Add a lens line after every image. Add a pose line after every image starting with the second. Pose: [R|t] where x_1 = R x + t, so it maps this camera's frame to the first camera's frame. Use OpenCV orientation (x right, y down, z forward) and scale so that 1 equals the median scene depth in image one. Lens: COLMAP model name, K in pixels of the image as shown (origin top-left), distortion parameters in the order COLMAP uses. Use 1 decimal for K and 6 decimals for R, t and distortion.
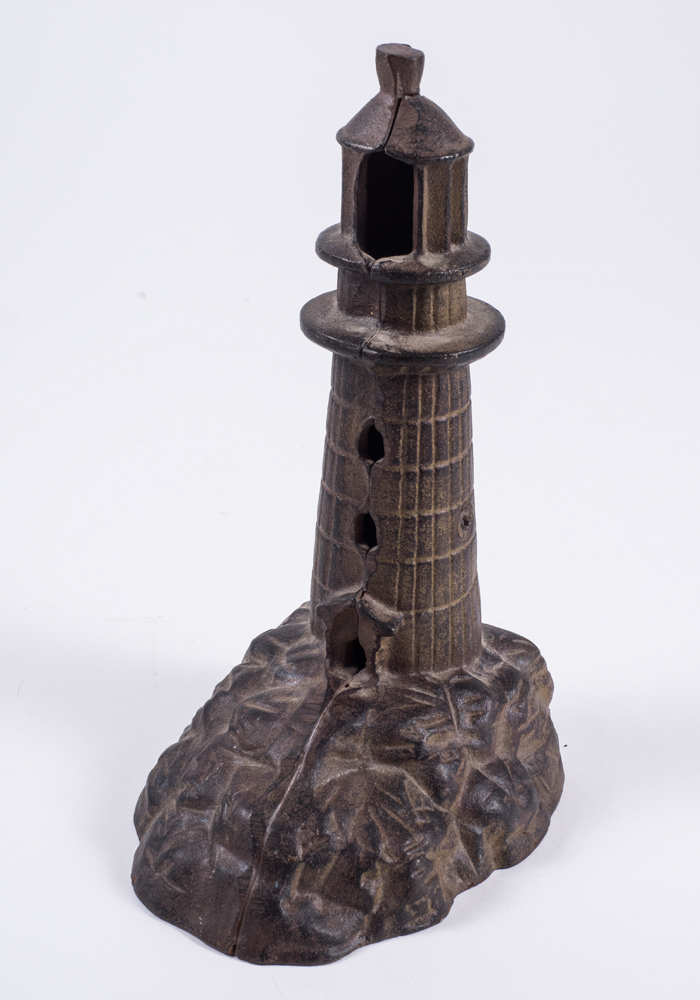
lens RADIAL K [[1976.1, 0, 351.3], [0, 1976.1, 499.5], [0, 0, 1]] dist [0.031860, 0.000000]
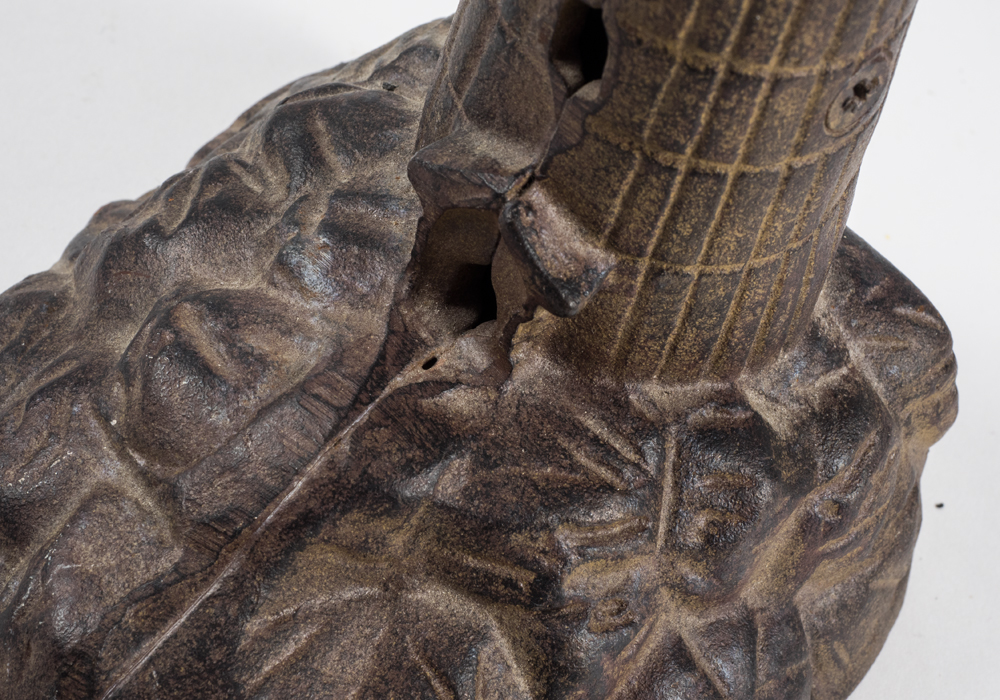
lens RADIAL K [[2551.2, 0, 497.5], [0, 2551.2, 349.5], [0, 0, 1]] dist [-0.027323, 0.000000]
pose [[0.944262, 0.327999, -0.028024, 0.023956], [-0.281277, 0.848117, 0.448977, -0.140005], [0.171032, -0.416069, 0.893104, 0.554585]]
